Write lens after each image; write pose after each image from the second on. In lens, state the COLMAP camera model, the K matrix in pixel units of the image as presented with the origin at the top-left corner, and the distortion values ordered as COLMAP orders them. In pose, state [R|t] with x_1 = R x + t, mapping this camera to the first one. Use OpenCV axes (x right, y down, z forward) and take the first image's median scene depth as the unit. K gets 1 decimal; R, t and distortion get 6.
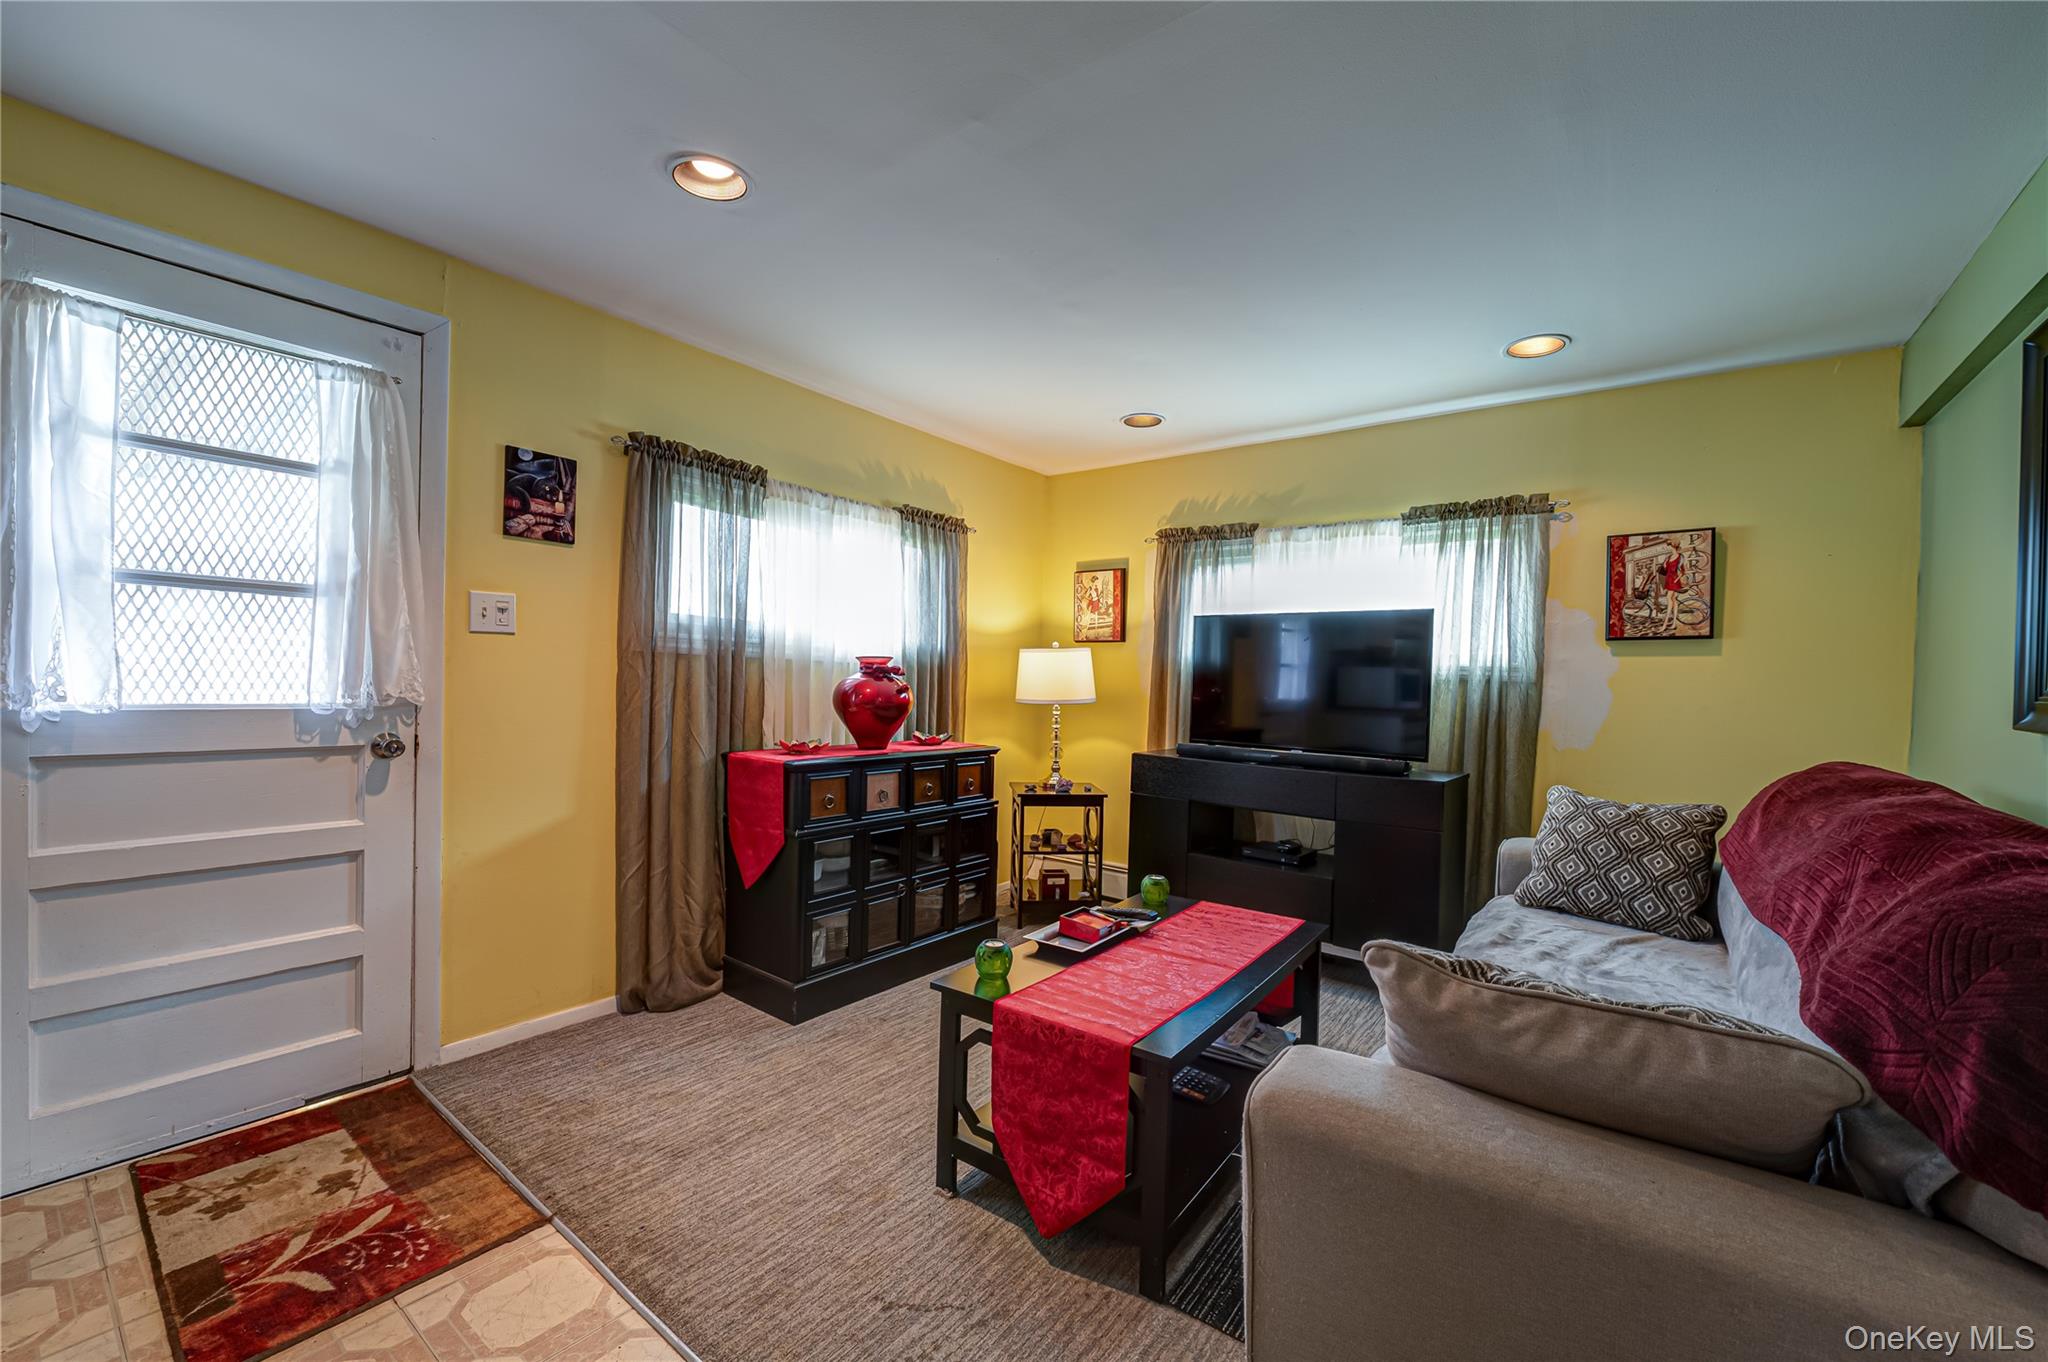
lens RADIAL K [[804.9, 0, 1023.1], [0, 804.9, 685.9], [0, 0, 1]] dist [-0.004336, -0.001240]
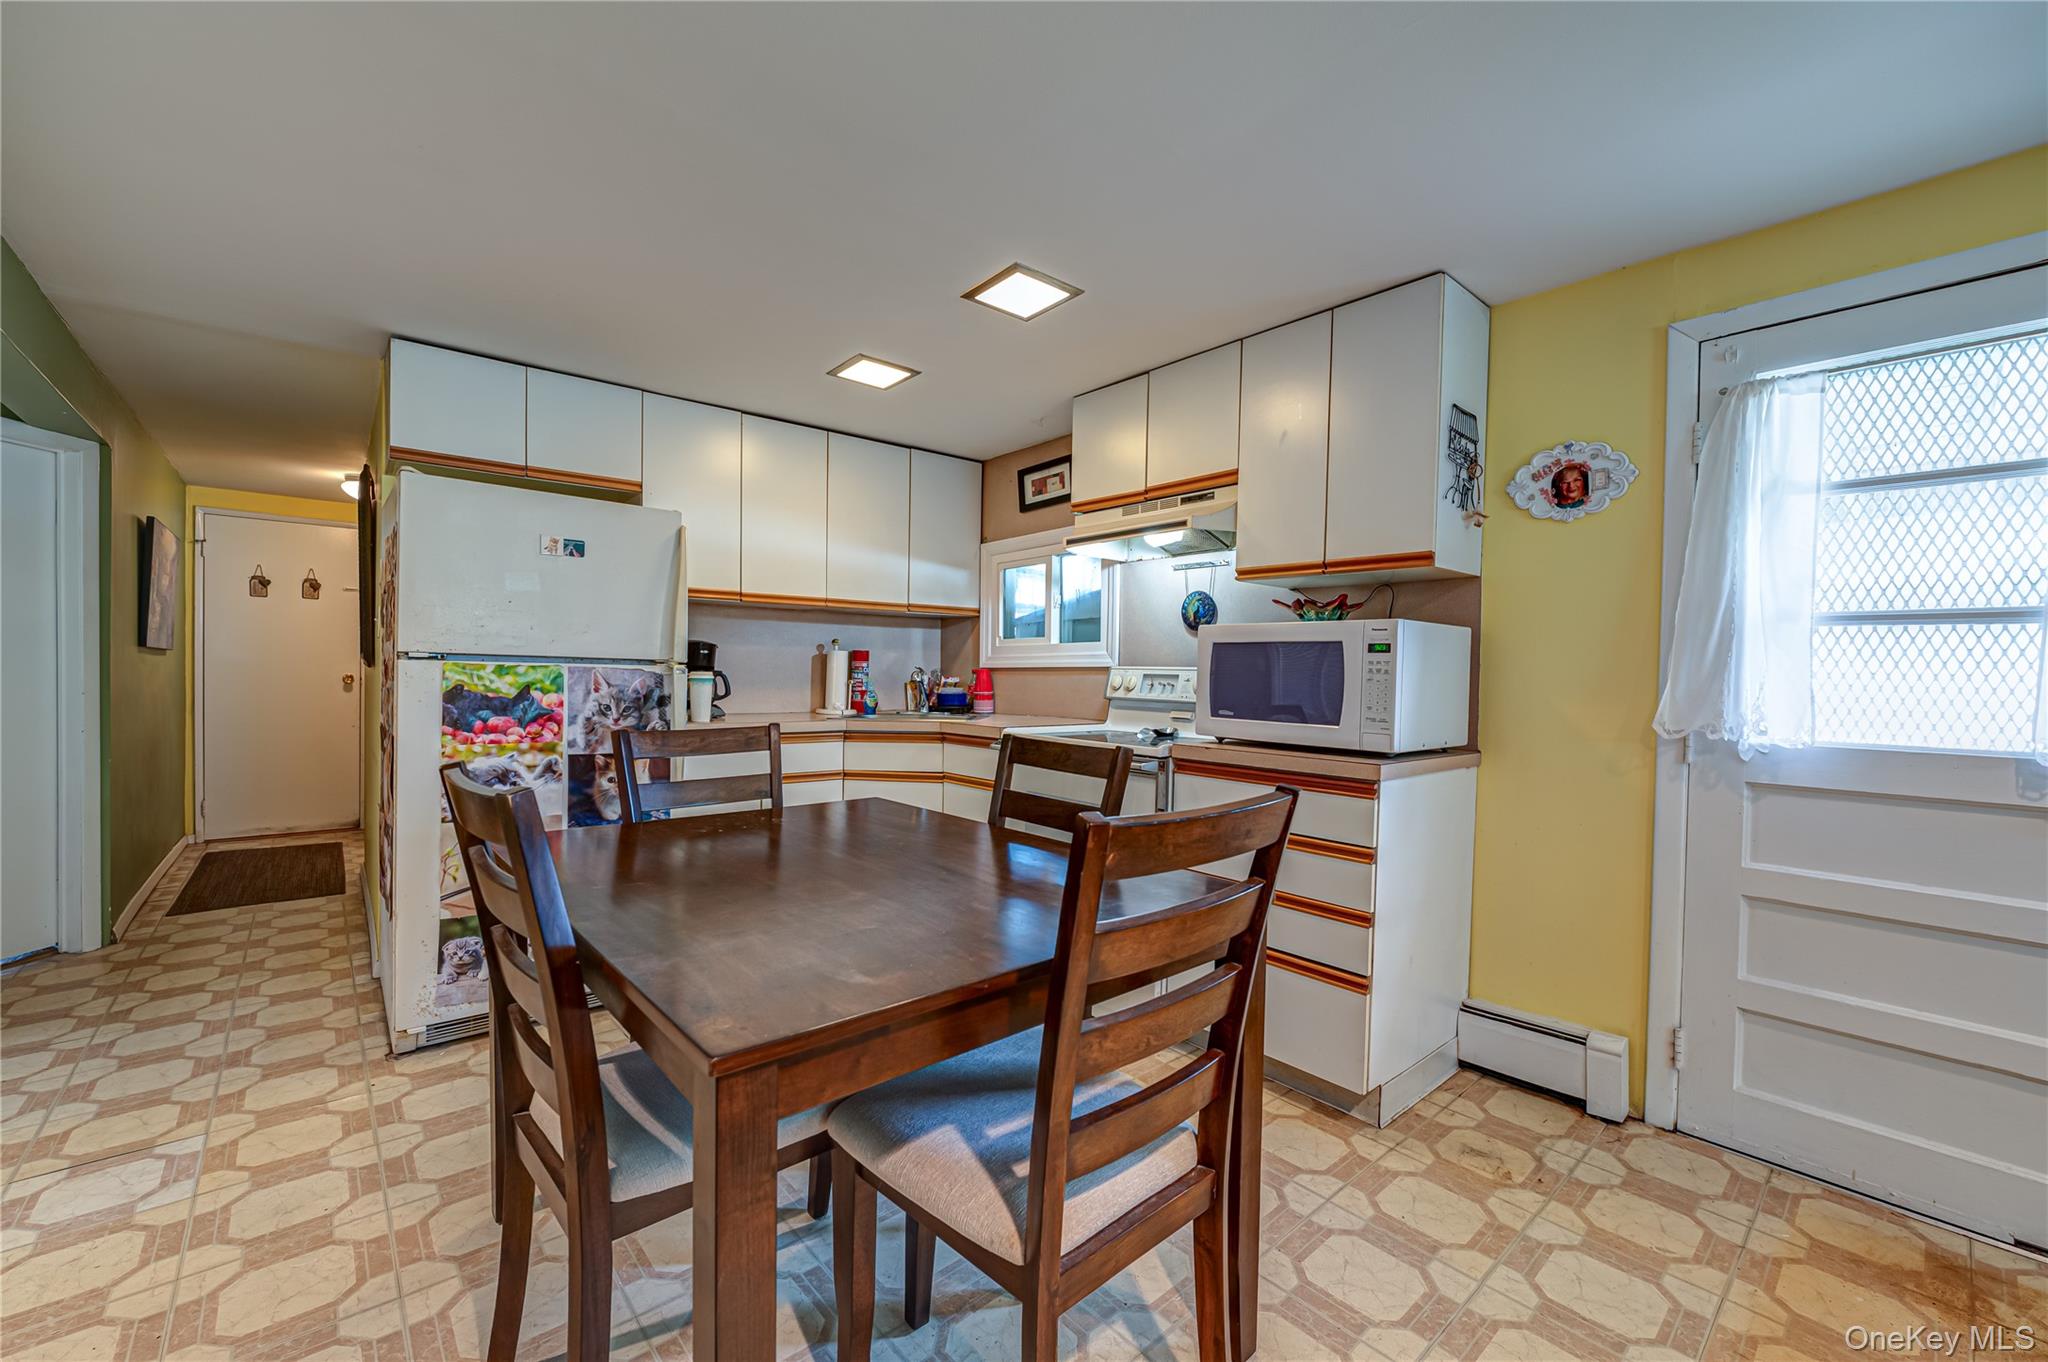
lens RADIAL K [[804.9, 0, 1014.2], [0, 804.9, 689.7], [0, 0, 1]] dist [-0.004336, -0.001240]
pose [[-0.198663, -0.014097, -0.979966, 0.125630], [-0.036362, 0.999314, -0.007004, 0.001459], [0.979393, 0.034242, -0.199040, 0.171813]]
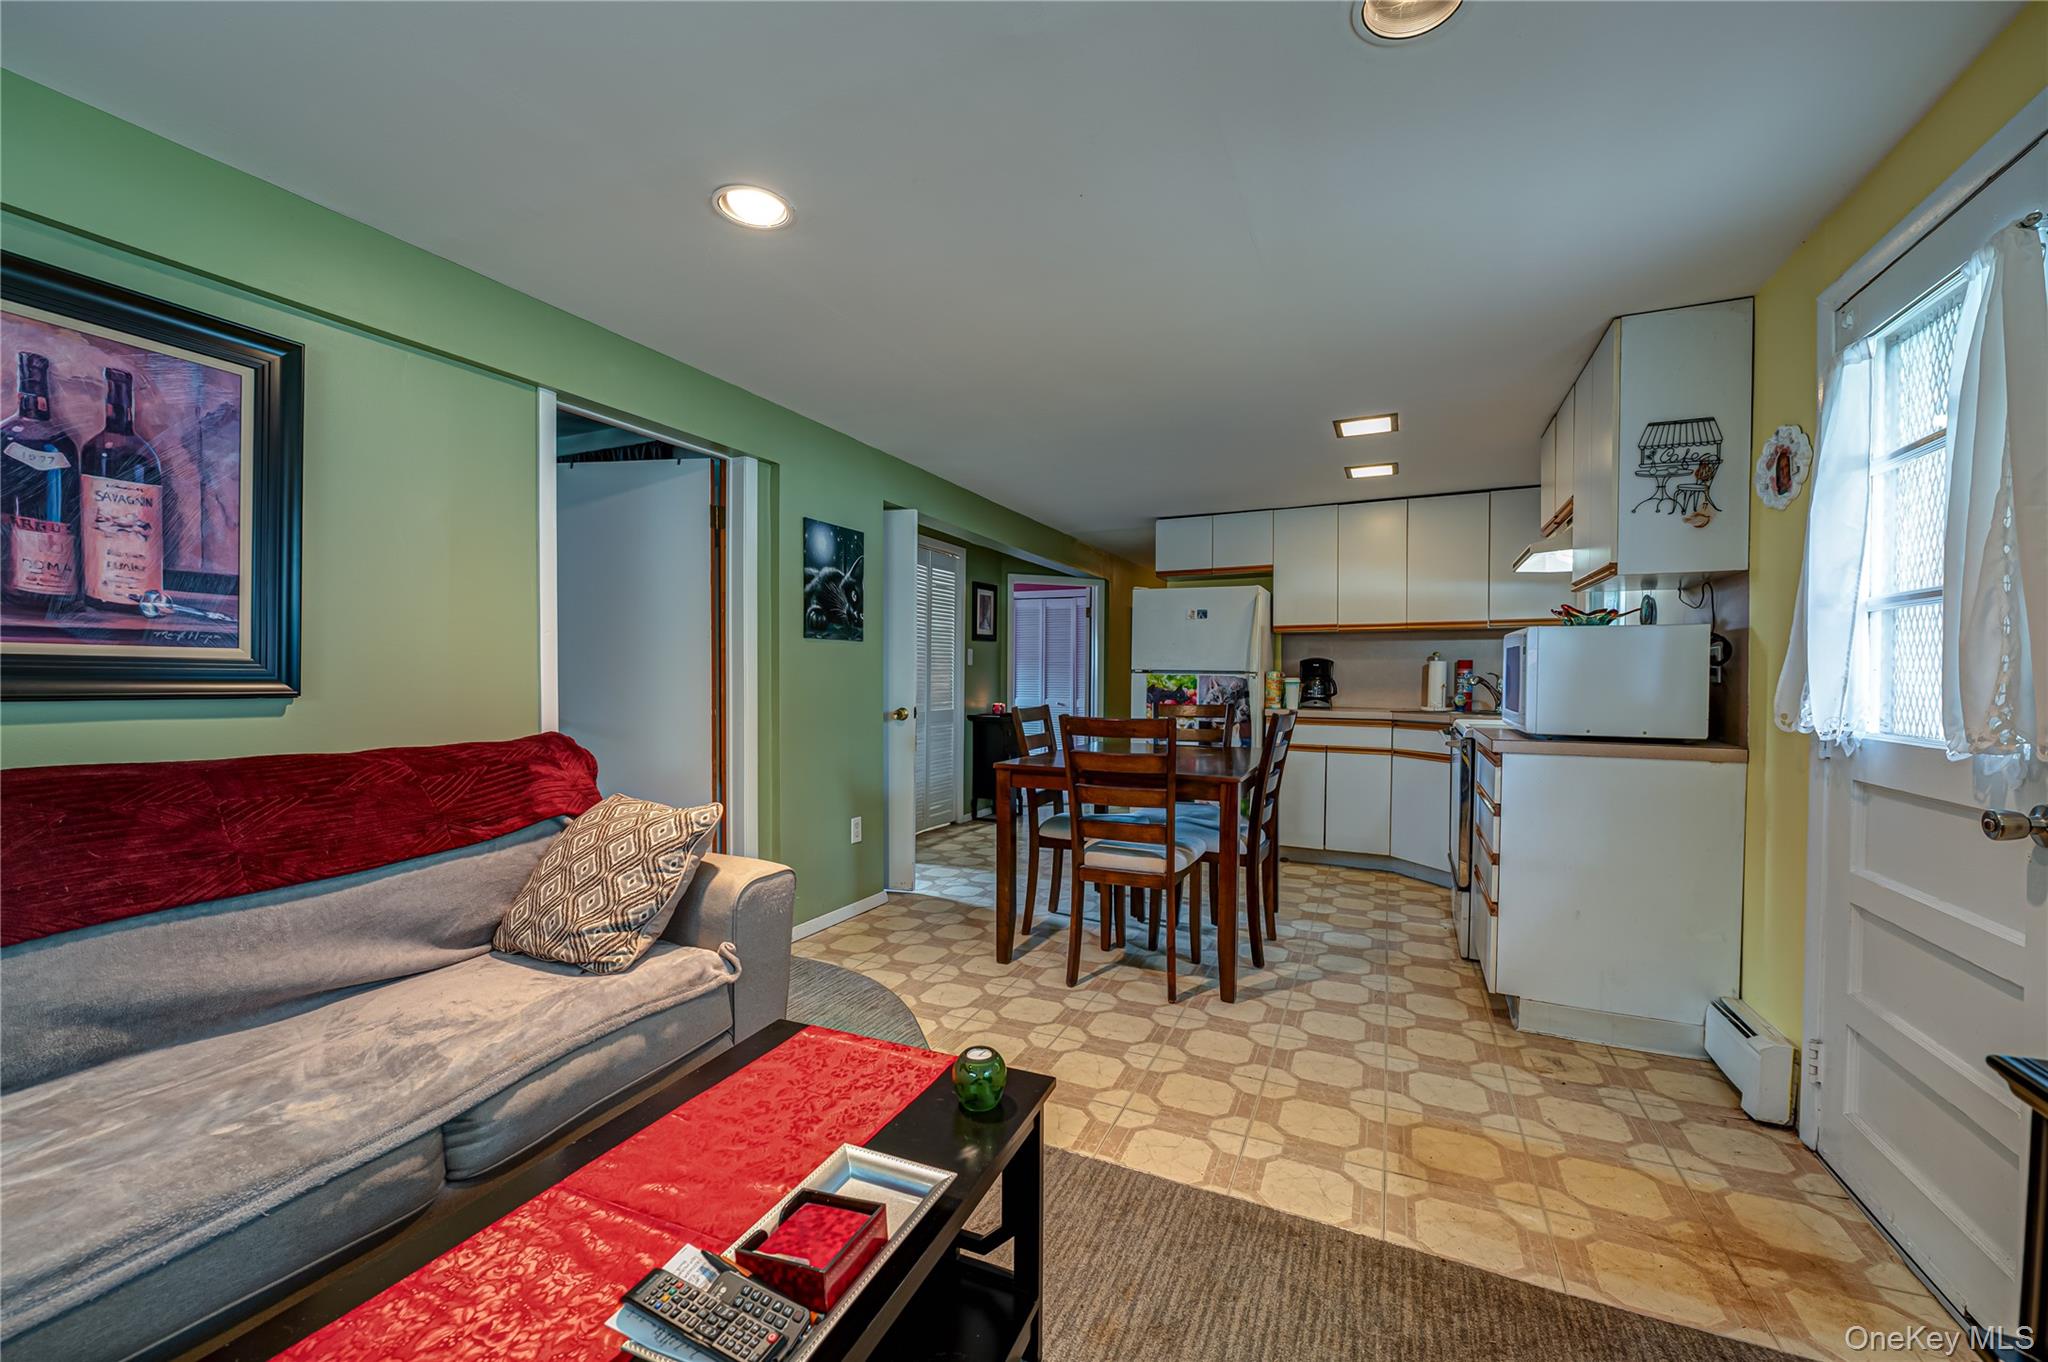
lens RADIAL K [[804.9, 0, 1032.9], [0, 804.9, 680.5], [0, 0, 1]] dist [-0.004336, -0.001240]
pose [[-0.970834, -0.034219, -0.237298, 0.100140], [-0.038124, 0.999202, 0.011887, -0.015812], [0.236702, 0.020587, -0.971364, 1.768354]]
